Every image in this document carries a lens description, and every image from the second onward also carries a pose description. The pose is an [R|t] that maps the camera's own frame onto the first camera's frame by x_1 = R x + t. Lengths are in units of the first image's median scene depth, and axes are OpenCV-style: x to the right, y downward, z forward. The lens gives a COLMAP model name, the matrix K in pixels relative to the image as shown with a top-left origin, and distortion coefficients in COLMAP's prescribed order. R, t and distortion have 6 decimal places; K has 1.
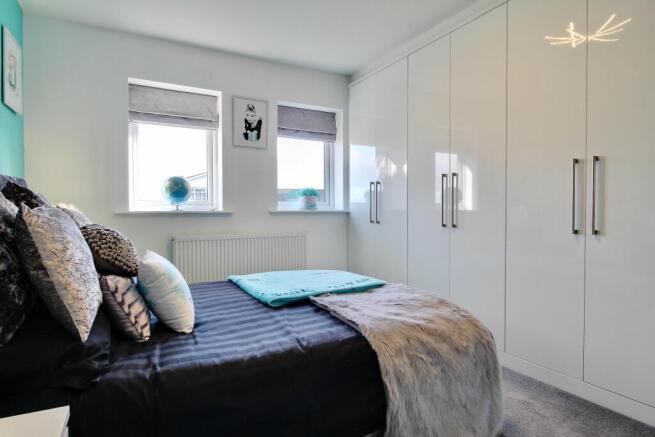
lens RADIAL K [[373.7, 0, 327.5], [0, 373.7, 218.5], [0, 0, 1]] dist [-0.003497, -0.001036]
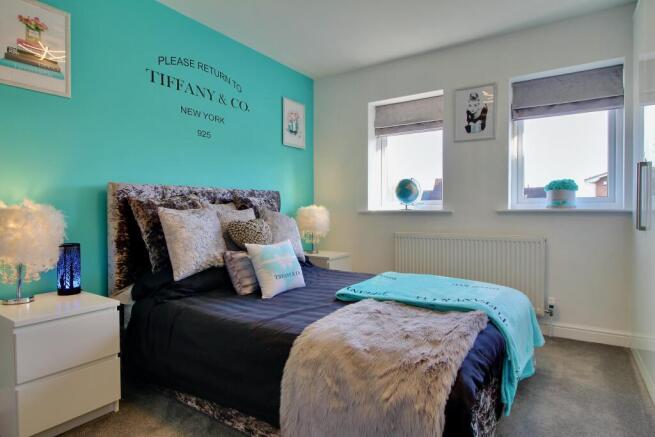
lens RADIAL K [[372.9, 0, 327.5], [0, 372.9, 218.5], [0, 0, 1]] dist [0.003574, 0.000610]
pose [[0.459714, 0.020928, -0.887820, 0.446647], [-0.016243, 0.999753, 0.015156, -0.007599], [0.887918, 0.007454, 0.459941, 0.268044]]
